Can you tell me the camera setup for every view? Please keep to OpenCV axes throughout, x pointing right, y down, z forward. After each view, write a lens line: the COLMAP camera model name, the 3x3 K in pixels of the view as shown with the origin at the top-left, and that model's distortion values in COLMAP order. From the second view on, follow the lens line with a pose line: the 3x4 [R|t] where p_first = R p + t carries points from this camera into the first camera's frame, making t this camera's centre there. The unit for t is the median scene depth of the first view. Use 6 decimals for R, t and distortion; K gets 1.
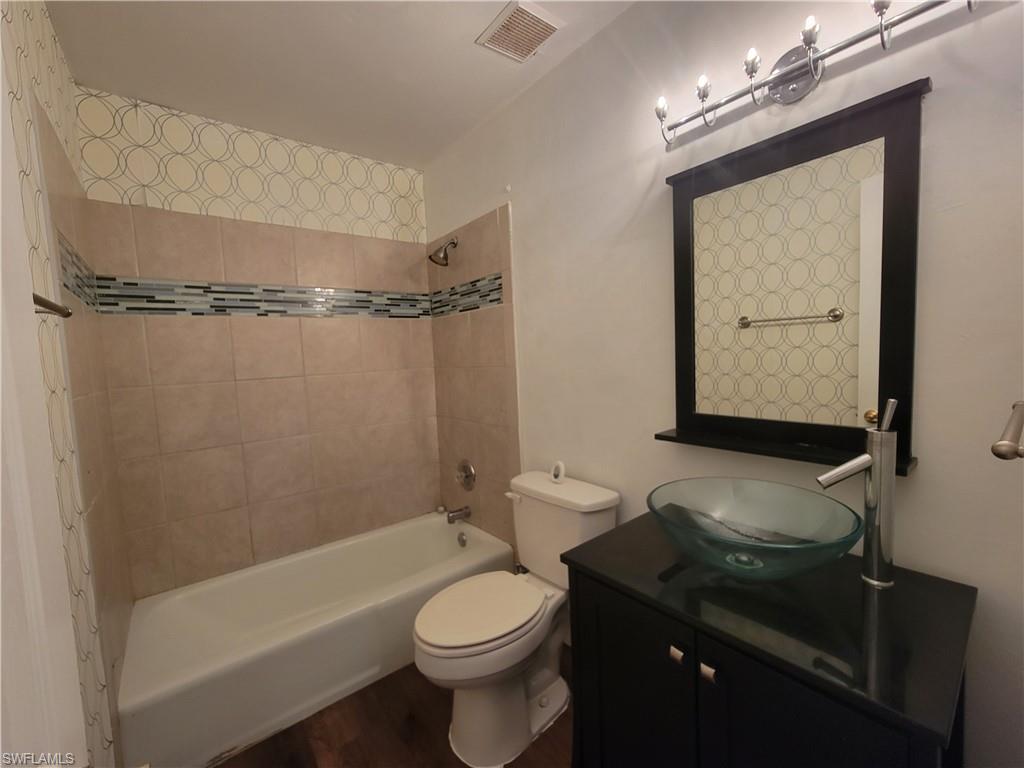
lens RADIAL K [[419.8, 0, 510.5], [0, 419.8, 385.5], [0, 0, 1]] dist [-0.005698, 0.001793]
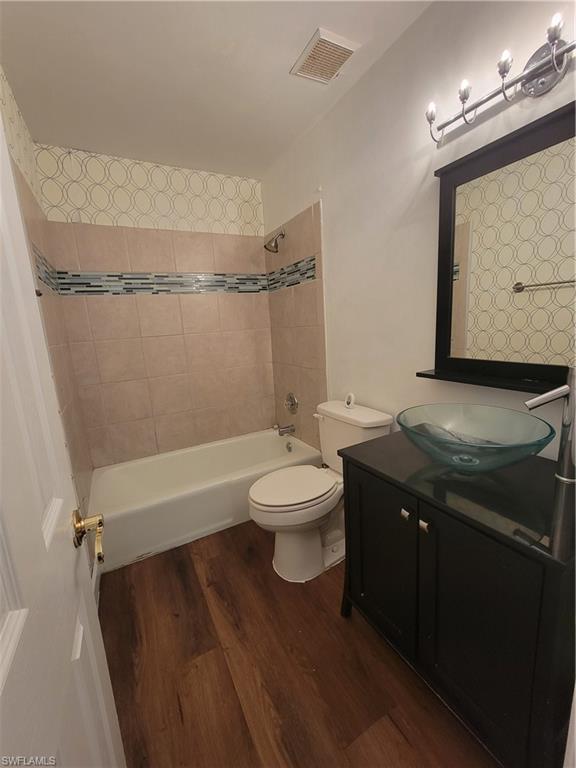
lens RADIAL K [[314.9, 0, 286.8], [0, 314.9, 382.1], [0, 0, 1]] dist [-0.005698, 0.001793]
pose [[0.984636, 0.016802, -0.173808, 0.086582], [0.003855, 0.993025, 0.117839, 0.019615], [0.174576, -0.116699, 0.977704, -0.064518]]
